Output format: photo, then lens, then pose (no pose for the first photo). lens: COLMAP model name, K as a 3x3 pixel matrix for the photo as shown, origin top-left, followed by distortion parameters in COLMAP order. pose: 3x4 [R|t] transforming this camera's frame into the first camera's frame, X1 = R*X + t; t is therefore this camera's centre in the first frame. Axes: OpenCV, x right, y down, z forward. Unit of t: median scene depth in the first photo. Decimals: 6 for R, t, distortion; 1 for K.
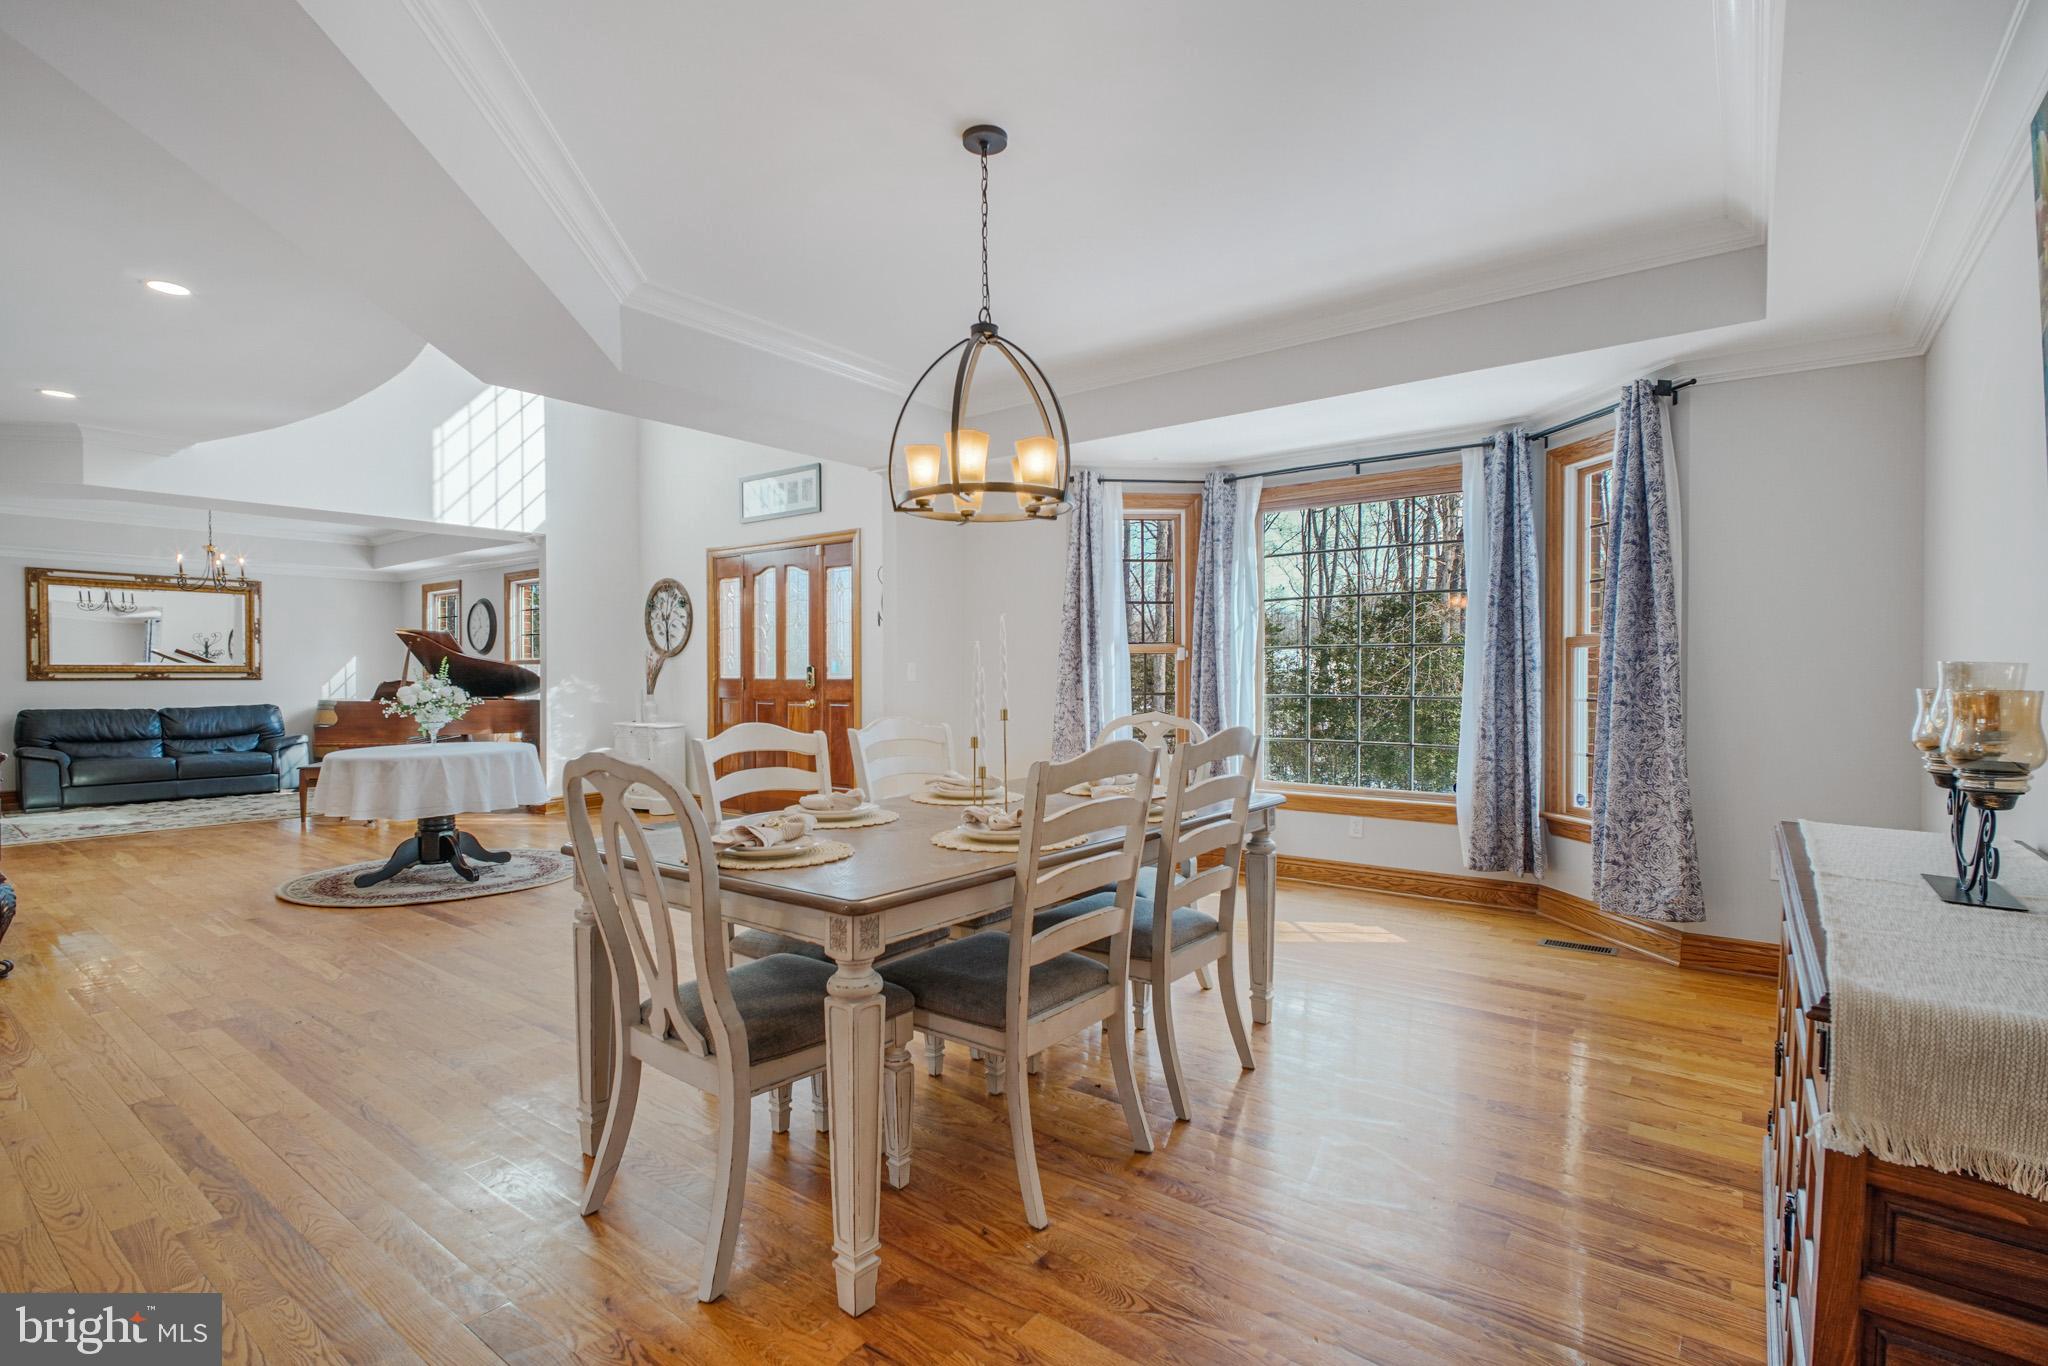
lens RADIAL K [[957.7, 0, 989.3], [0, 957.7, 685.7], [0, 0, 1]] dist [-0.000565, -0.004119]
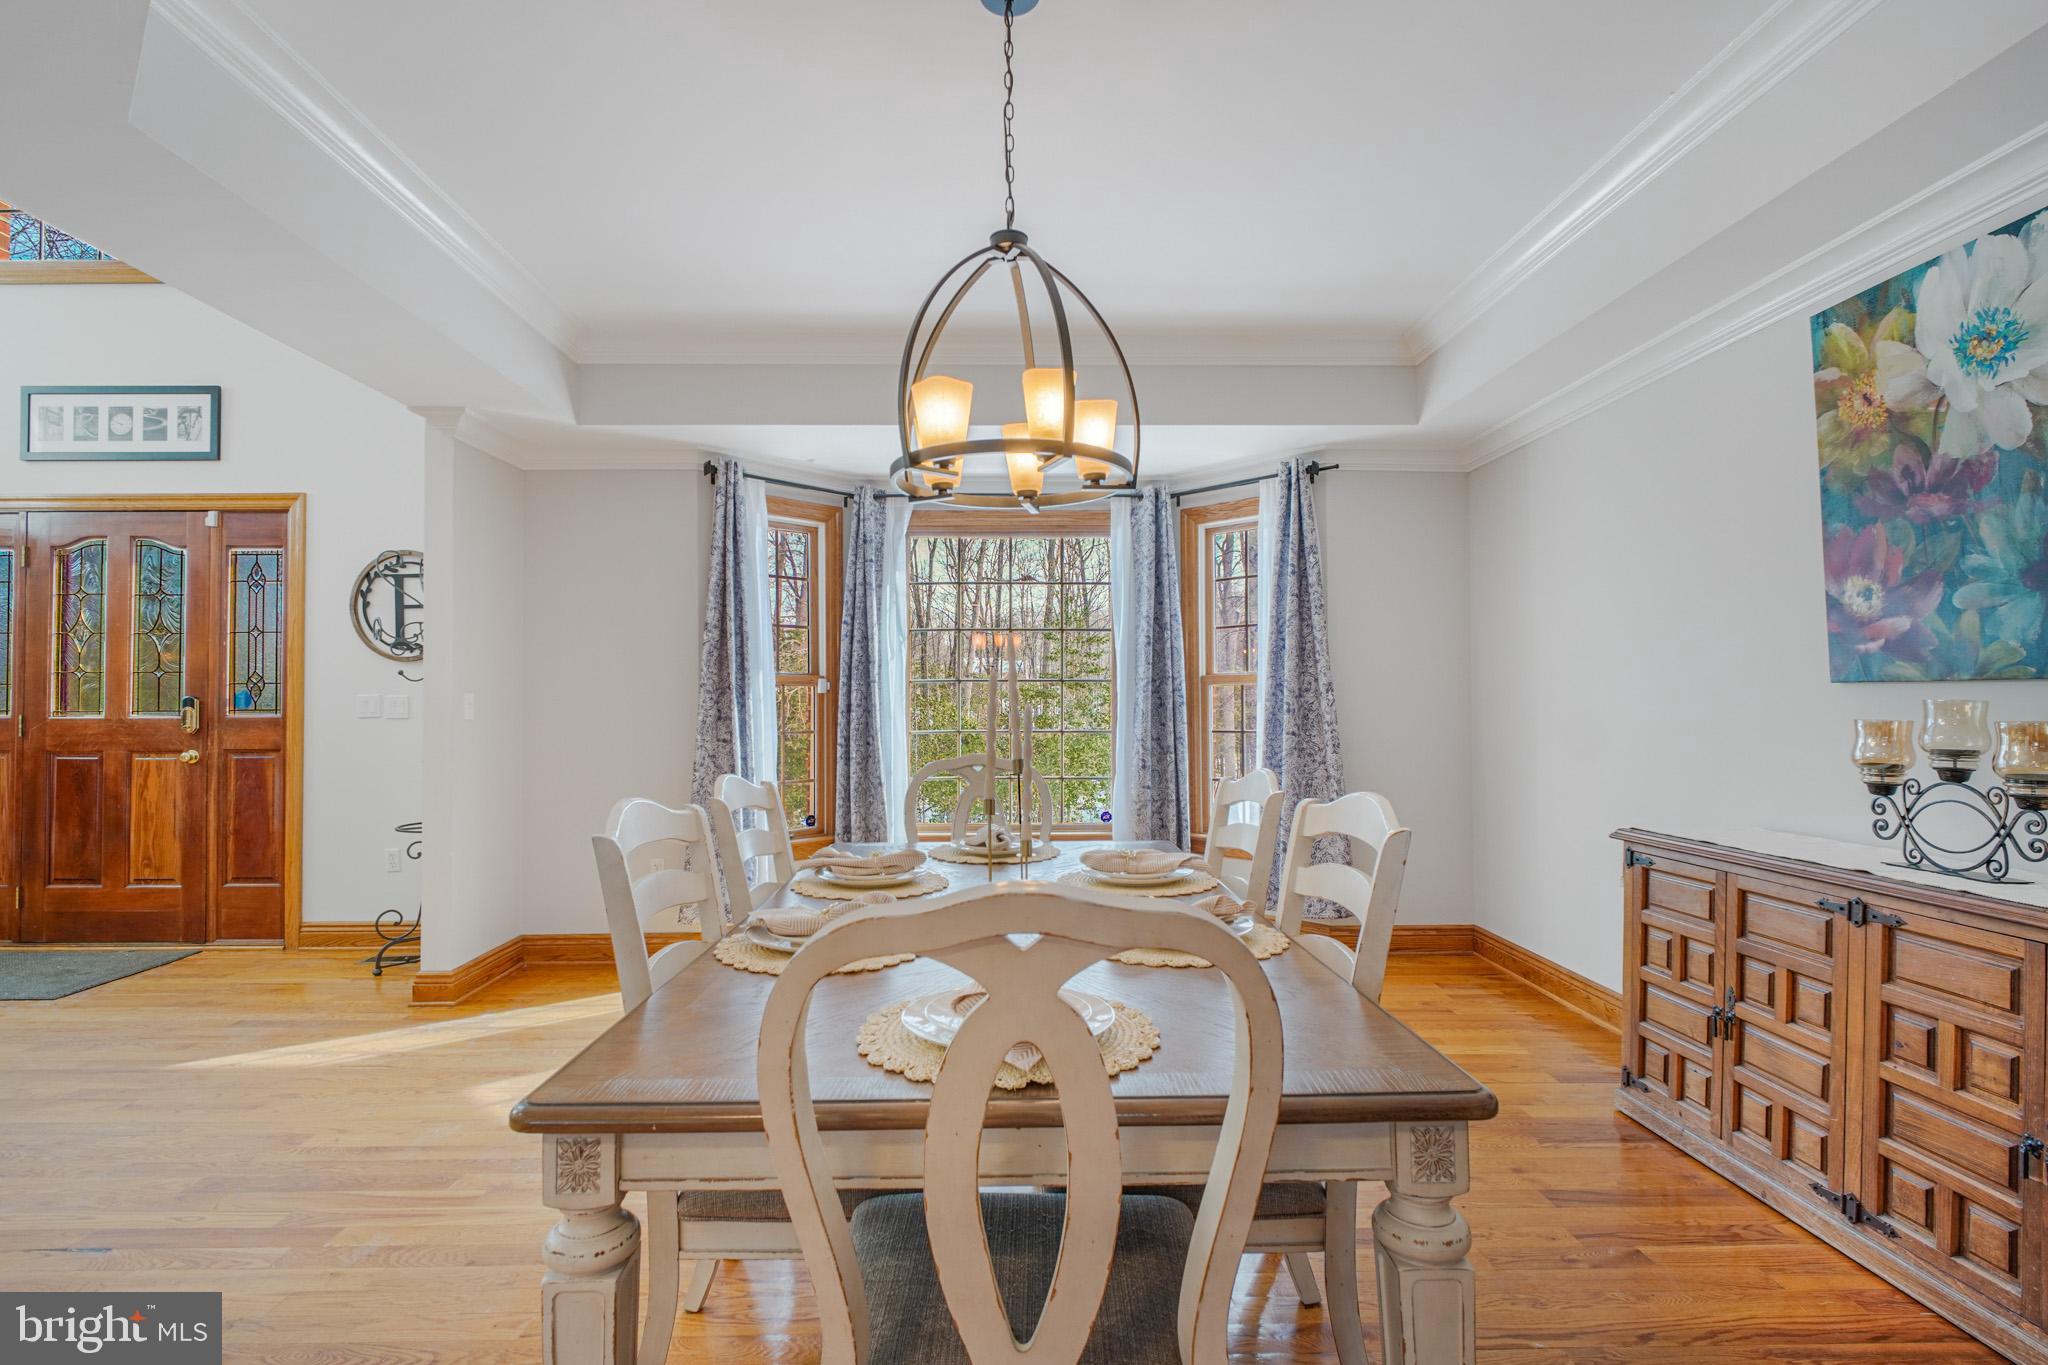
lens RADIAL K [[957.7, 0, 1027.8], [0, 957.7, 694.1], [0, 0, 1]] dist [-0.000565, -0.004119]
pose [[0.775623, 0.007772, 0.631148, -0.207500], [0.008998, 0.999686, -0.023368, -0.003574], [-0.631132, 0.023803, 0.775310, 0.200100]]
